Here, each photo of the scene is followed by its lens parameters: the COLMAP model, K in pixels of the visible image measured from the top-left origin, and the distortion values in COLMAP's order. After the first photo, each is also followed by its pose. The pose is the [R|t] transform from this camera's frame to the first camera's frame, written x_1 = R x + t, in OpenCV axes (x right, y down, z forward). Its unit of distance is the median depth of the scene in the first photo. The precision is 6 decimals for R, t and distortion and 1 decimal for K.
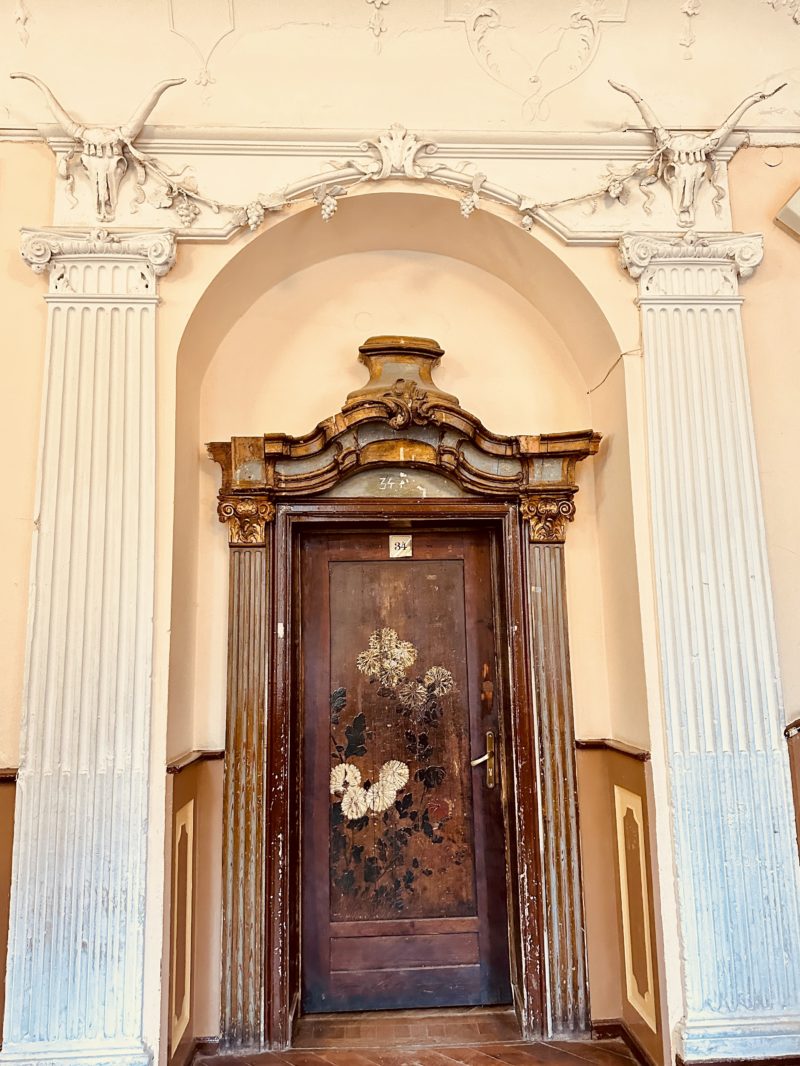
lens RADIAL K [[764.8, 0, 393.6], [0, 764.8, 527.9], [0, 0, 1]] dist [0.012253, -0.003829]
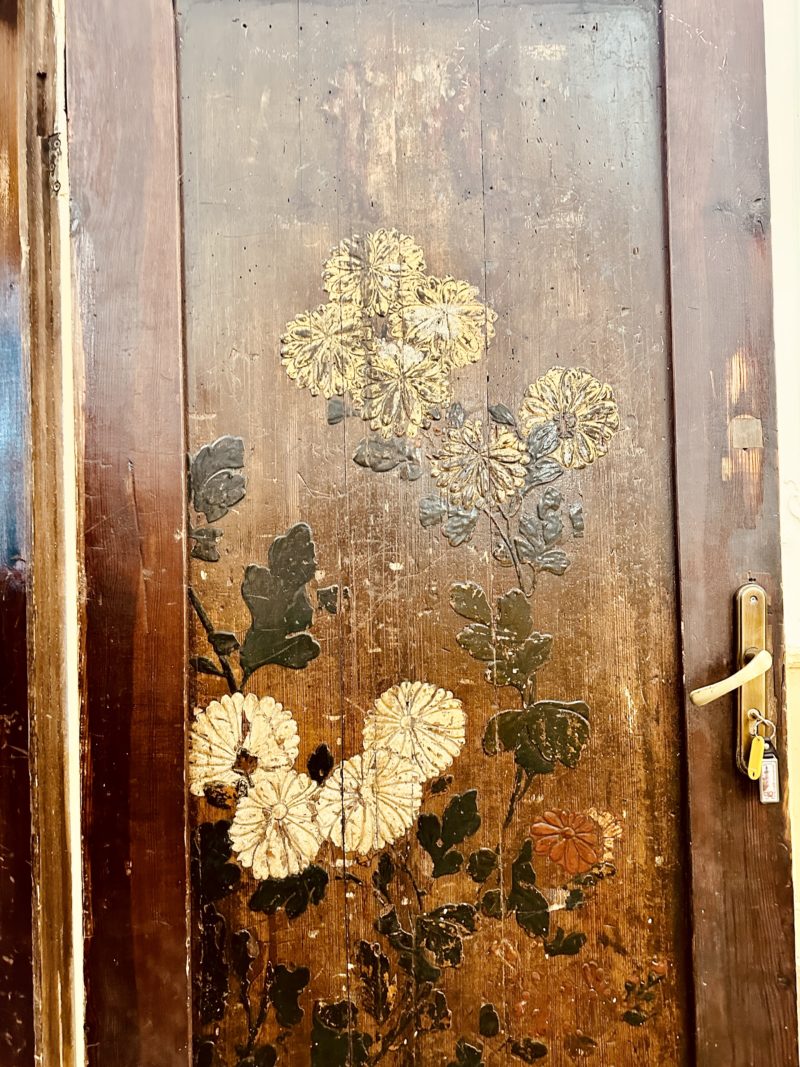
lens RADIAL K [[765.5, 0, 399.1], [0, 765.5, 535.8], [0, 0, 1]] dist [0.012253, -0.003829]
pose [[0.996614, -0.005023, -0.082068, 0.019164], [0.019433, 0.984244, 0.175745, 0.199623], [0.079892, -0.176744, 0.981009, 0.731335]]
